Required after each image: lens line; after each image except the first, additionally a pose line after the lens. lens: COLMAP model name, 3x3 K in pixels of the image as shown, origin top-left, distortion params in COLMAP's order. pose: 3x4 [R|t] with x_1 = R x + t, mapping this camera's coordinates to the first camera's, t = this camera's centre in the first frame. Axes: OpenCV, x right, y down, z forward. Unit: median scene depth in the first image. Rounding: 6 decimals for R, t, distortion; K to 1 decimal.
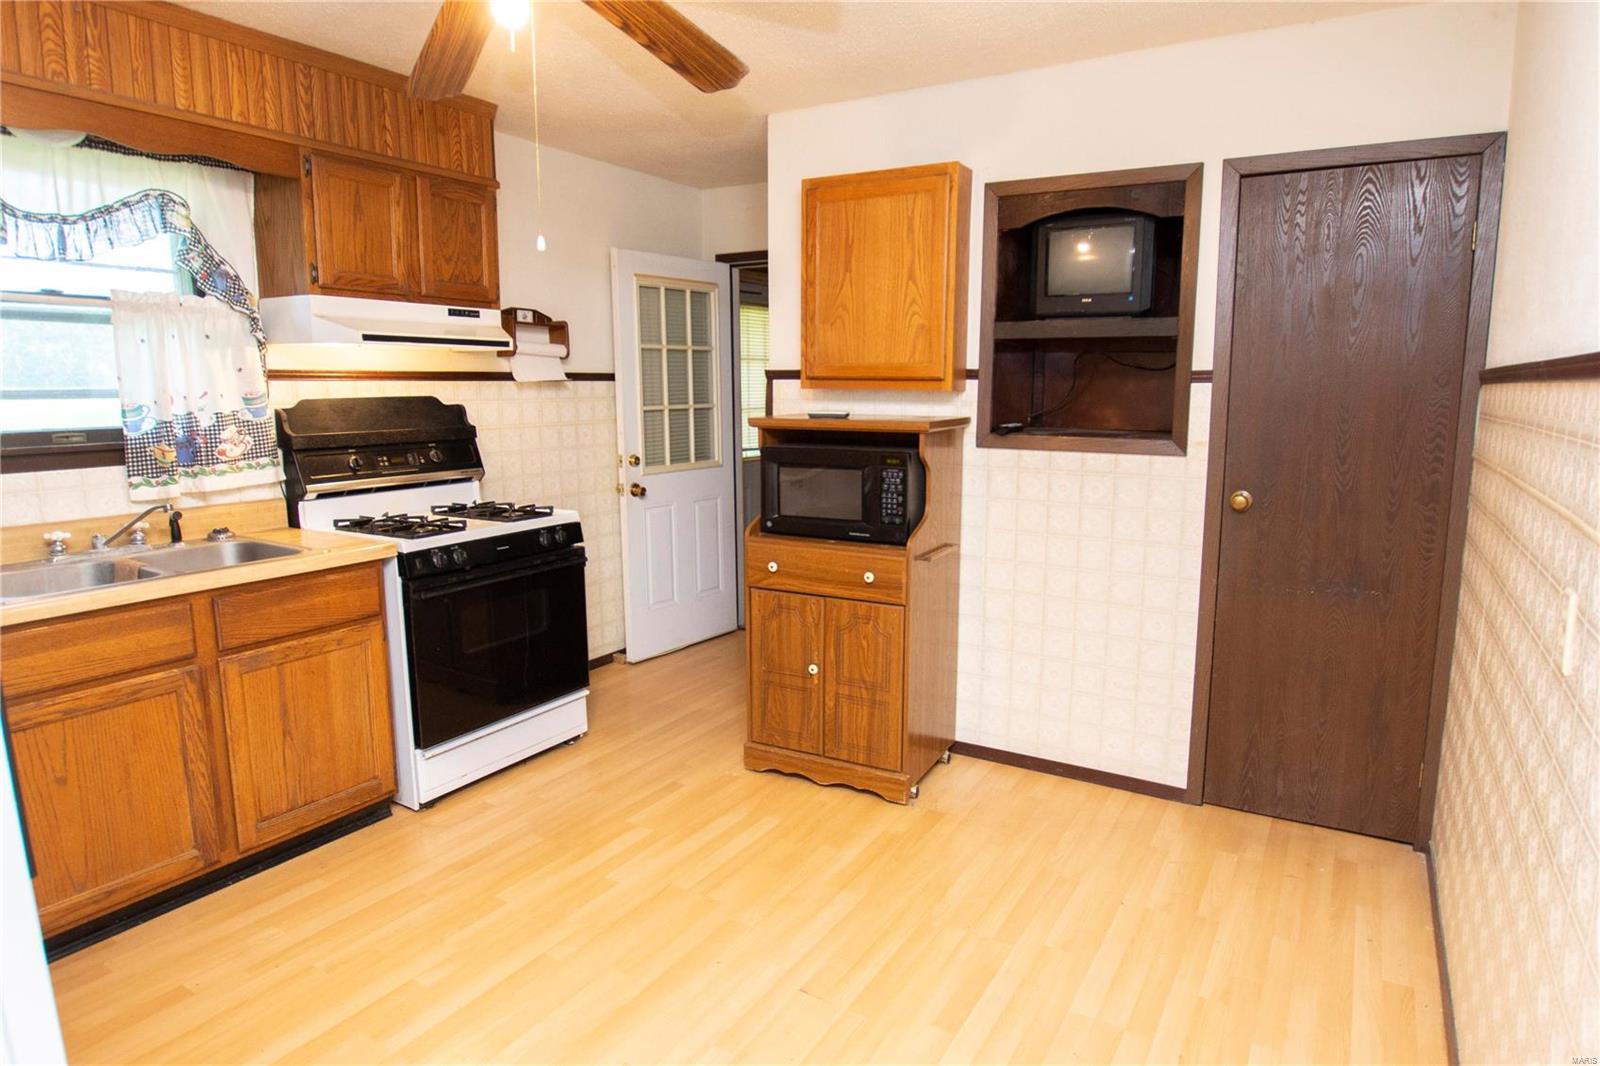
lens RADIAL K [[912.6, 0, 800.0], [0, 912.6, 533.0], [0, 0, 1]] dist [-0.030939, 0.005273]
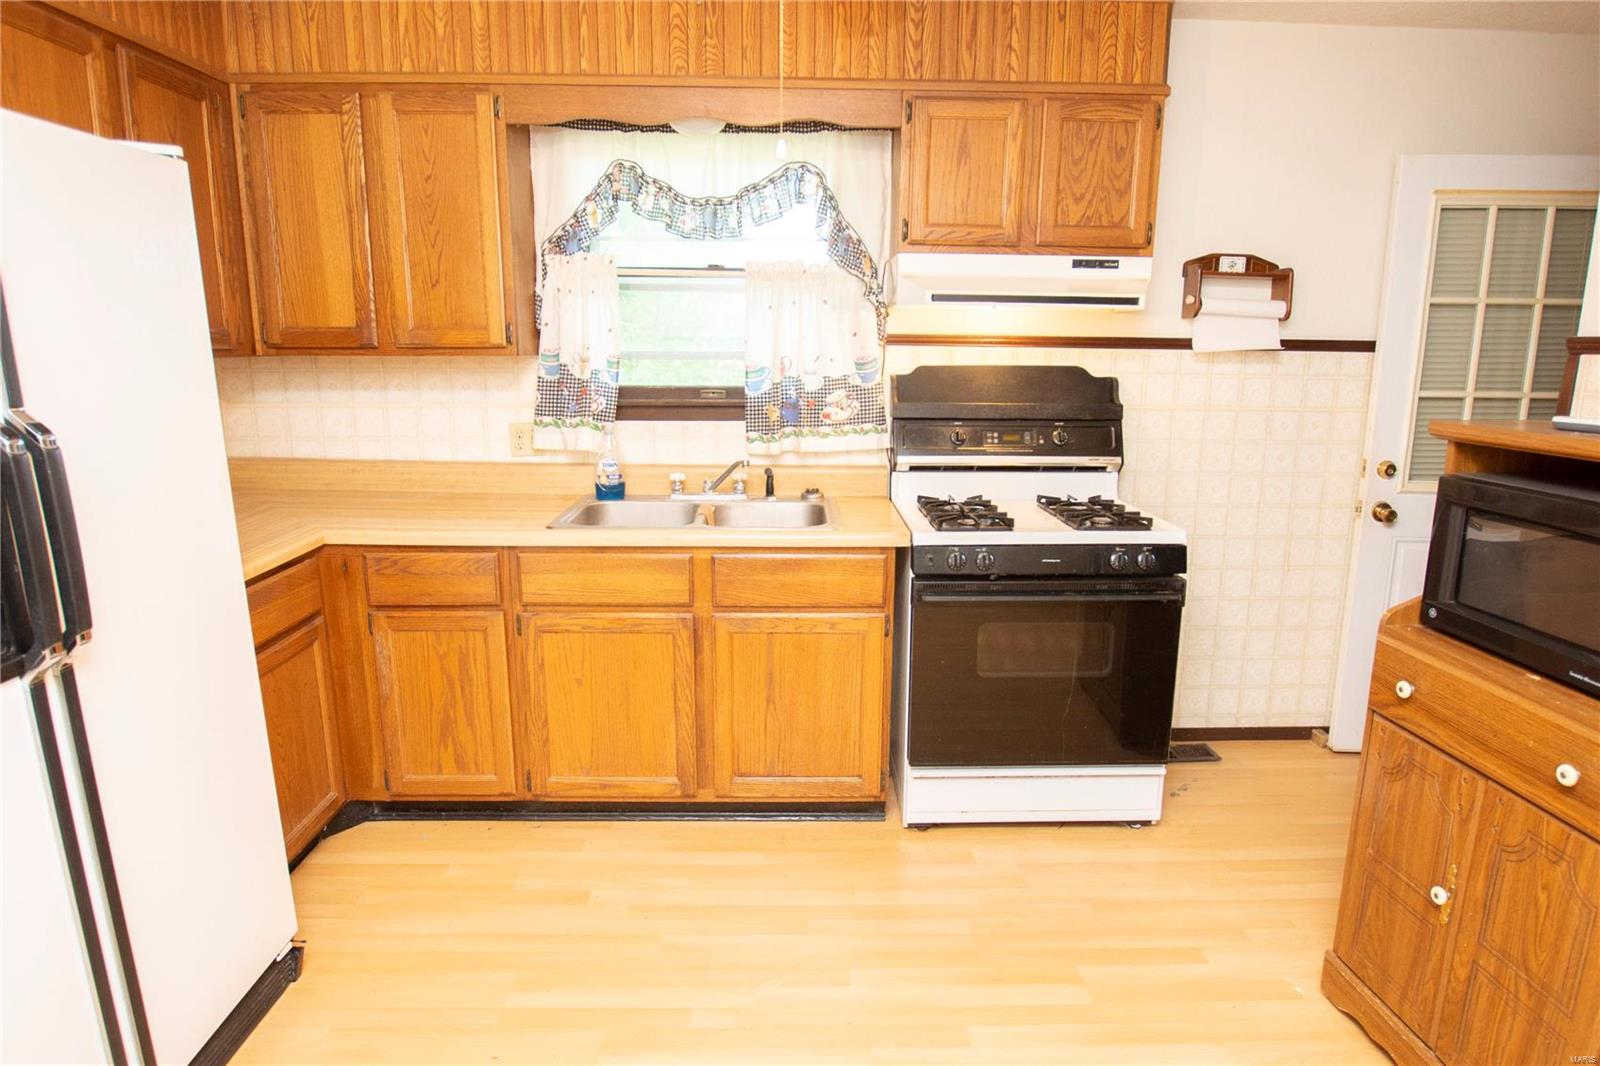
lens RADIAL K [[912.6, 0, 800.0], [0, 912.6, 533.0], [0, 0, 1]] dist [-0.030939, 0.005273]
pose [[0.547030, 0.173971, -0.818836, 0.207569], [-0.142536, 0.983240, 0.113678, -0.068960], [0.824889, 0.054529, 0.562659, 0.383401]]
